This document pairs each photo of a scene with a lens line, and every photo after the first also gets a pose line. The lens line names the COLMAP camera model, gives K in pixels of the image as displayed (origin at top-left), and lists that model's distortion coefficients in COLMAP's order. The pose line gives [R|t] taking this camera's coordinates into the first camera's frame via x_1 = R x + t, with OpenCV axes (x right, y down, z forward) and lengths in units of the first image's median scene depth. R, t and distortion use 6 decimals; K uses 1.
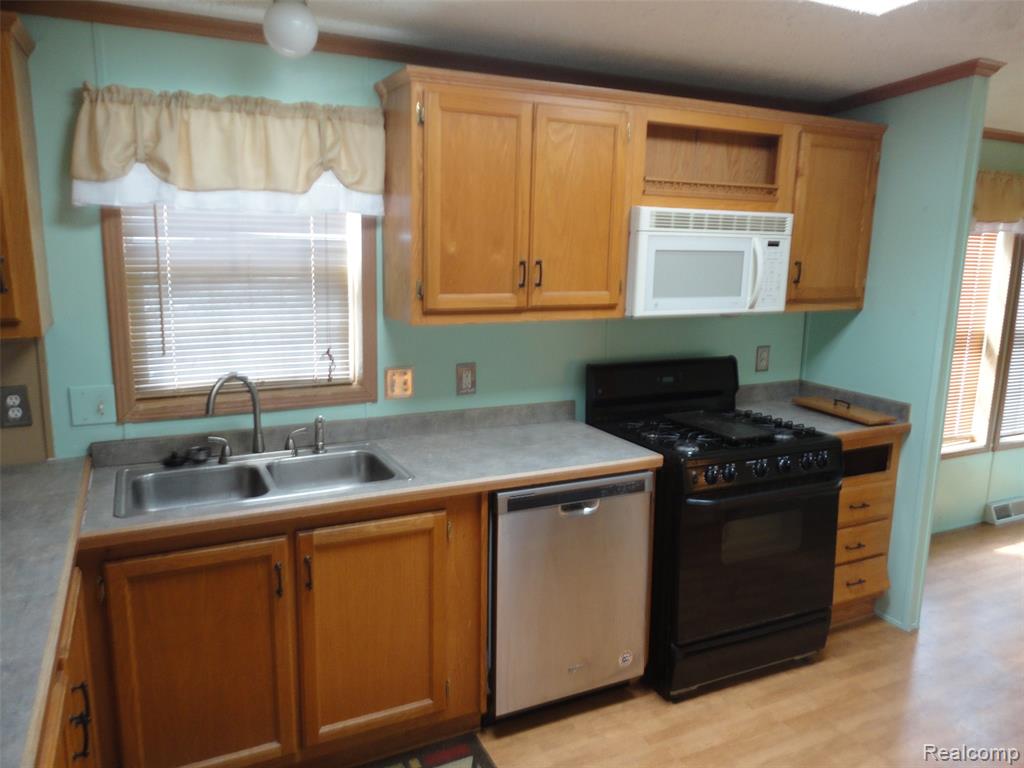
lens RADIAL K [[752.7, 0, 516.6], [0, 752.7, 390.1], [0, 0, 1]] dist [-0.006873, 0.016661]
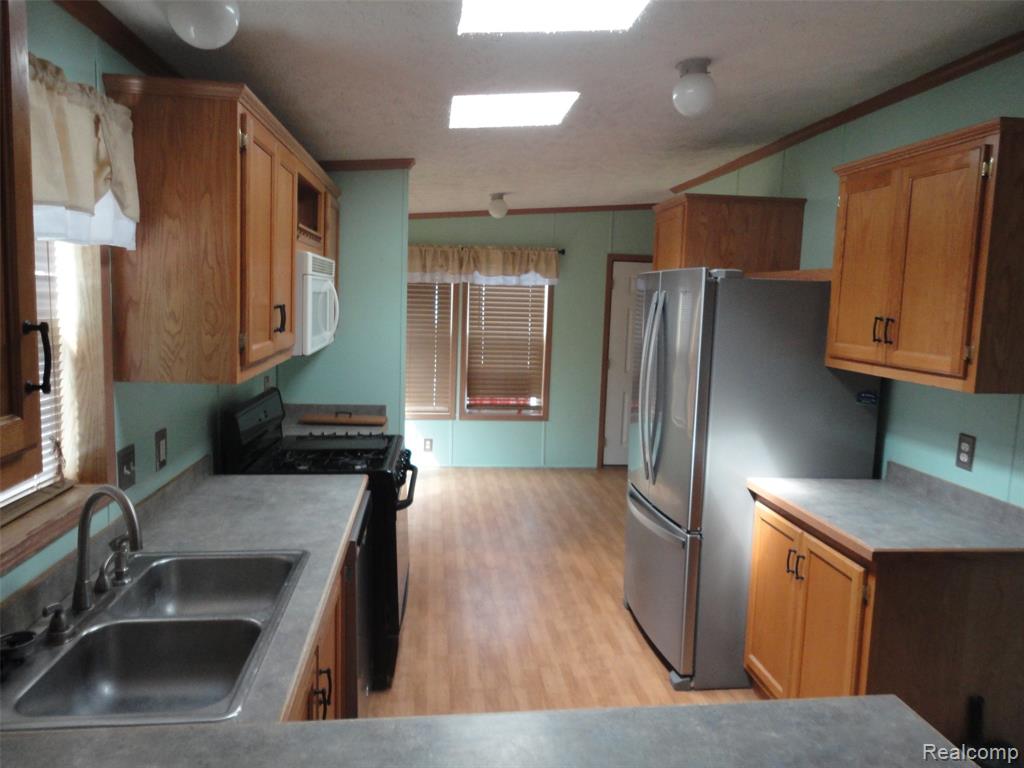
lens RADIAL K [[752.7, 0, 520.0], [0, 752.7, 383.1], [0, 0, 1]] dist [-0.006873, 0.016661]
pose [[0.322761, -0.116379, 0.939298, -0.712524], [0.153890, 0.985659, 0.069244, -0.082789], [-0.933886, 0.122199, 0.336042, 0.363443]]
